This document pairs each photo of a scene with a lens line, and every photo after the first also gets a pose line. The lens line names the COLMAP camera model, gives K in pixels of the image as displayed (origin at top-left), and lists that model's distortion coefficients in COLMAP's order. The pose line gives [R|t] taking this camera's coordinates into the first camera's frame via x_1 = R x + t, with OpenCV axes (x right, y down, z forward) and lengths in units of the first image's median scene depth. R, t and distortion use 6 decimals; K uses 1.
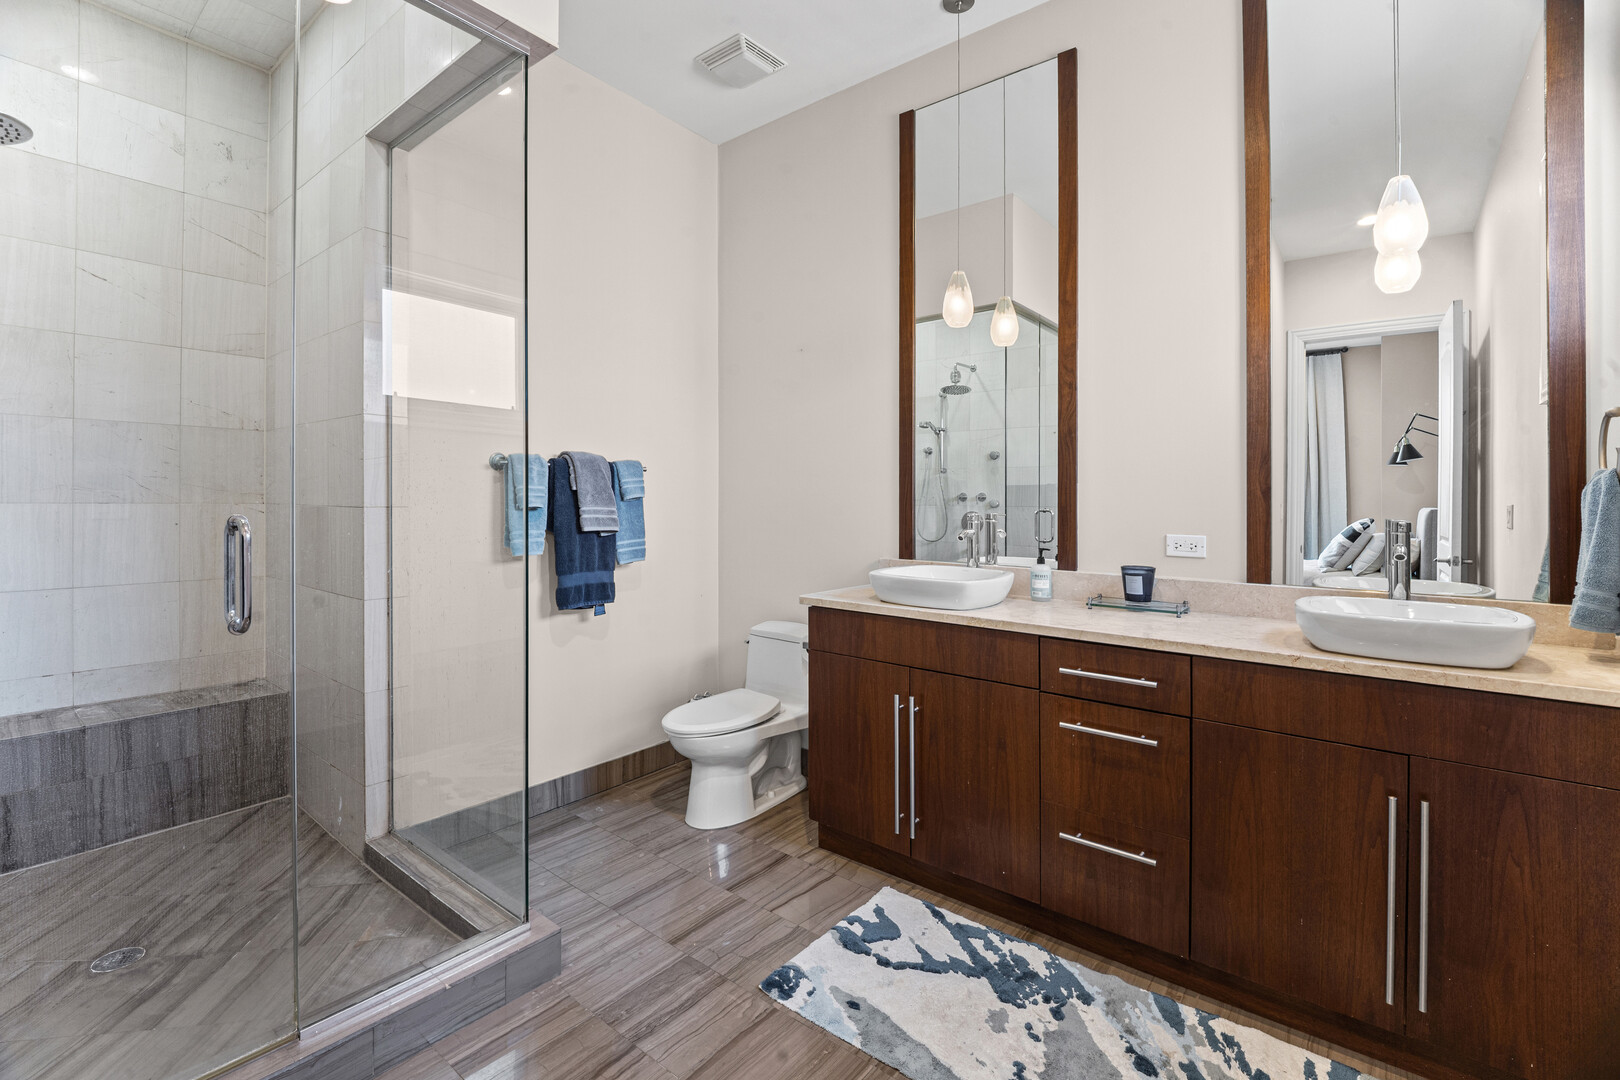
lens RADIAL K [[695.6, 0, 799.0], [0, 695.6, 492.6], [0, 0, 1]] dist [-0.002975, -0.000259]
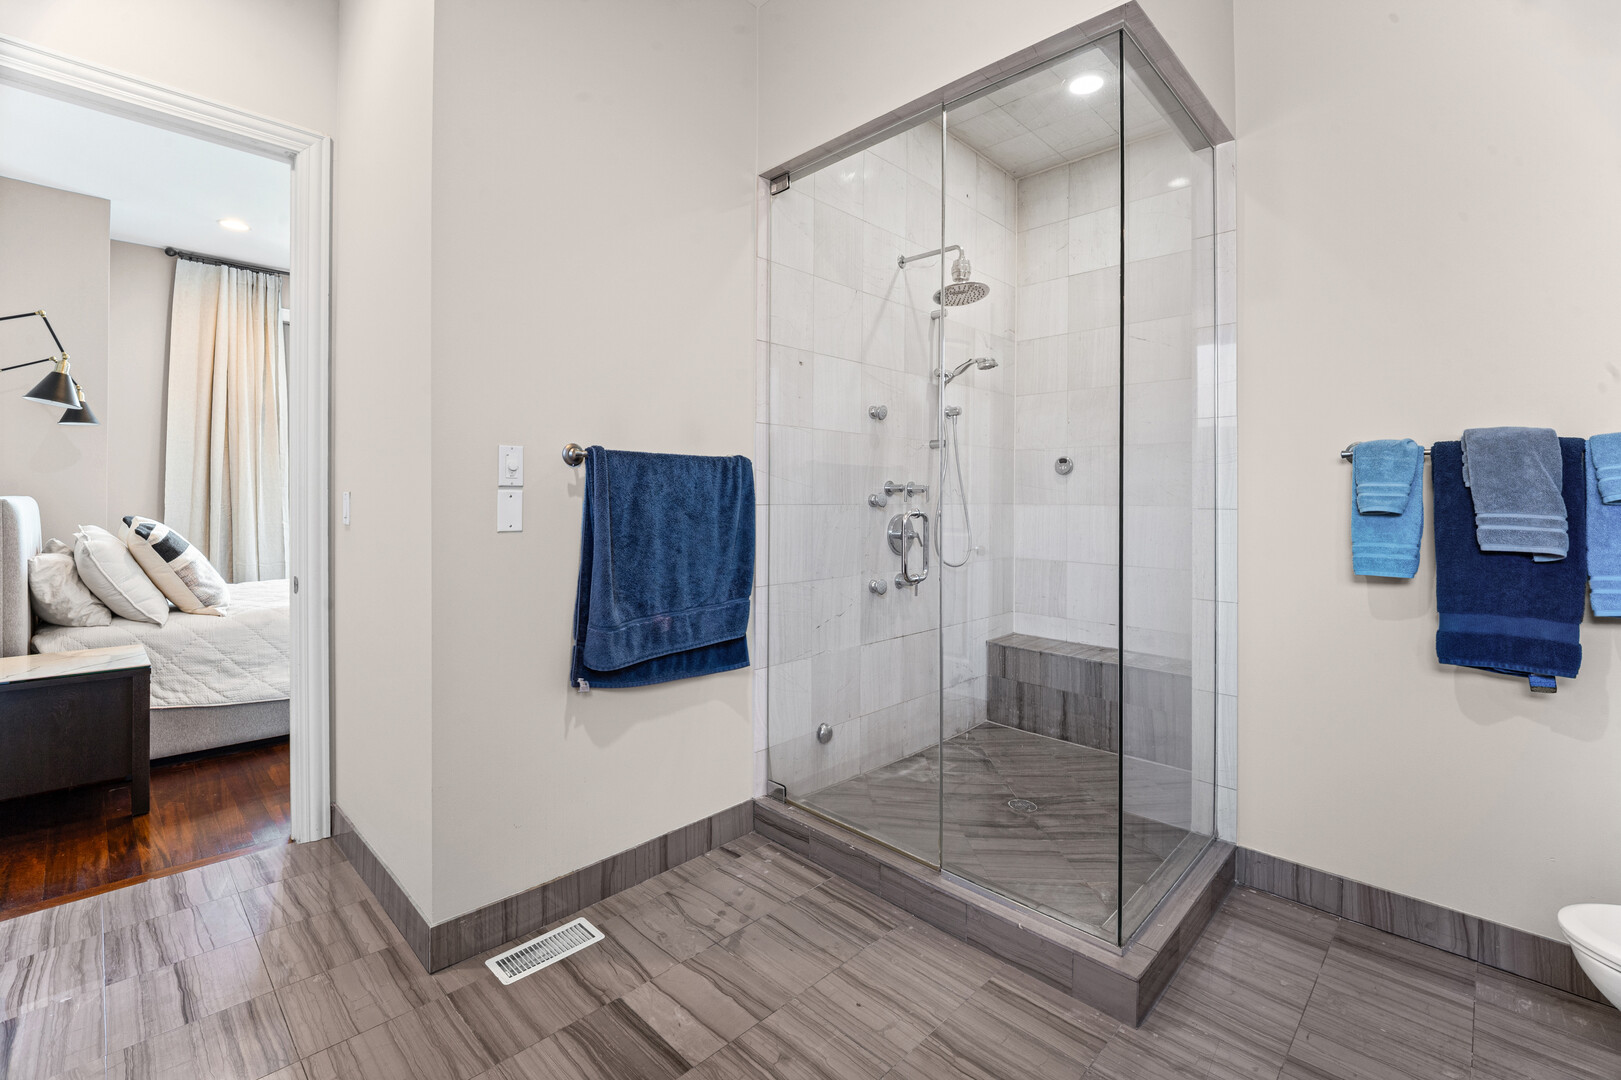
lens RADIAL K [[696.0, 0, 802.7], [0, 696.0, 504.8], [0, 0, 1]] dist [-0.002975, -0.000259]
pose [[-0.047076, 0.002596, -0.998888, 0.523556], [-0.002679, 0.999993, 0.002725, 0.018078], [0.998888, 0.002804, -0.047069, 0.568421]]
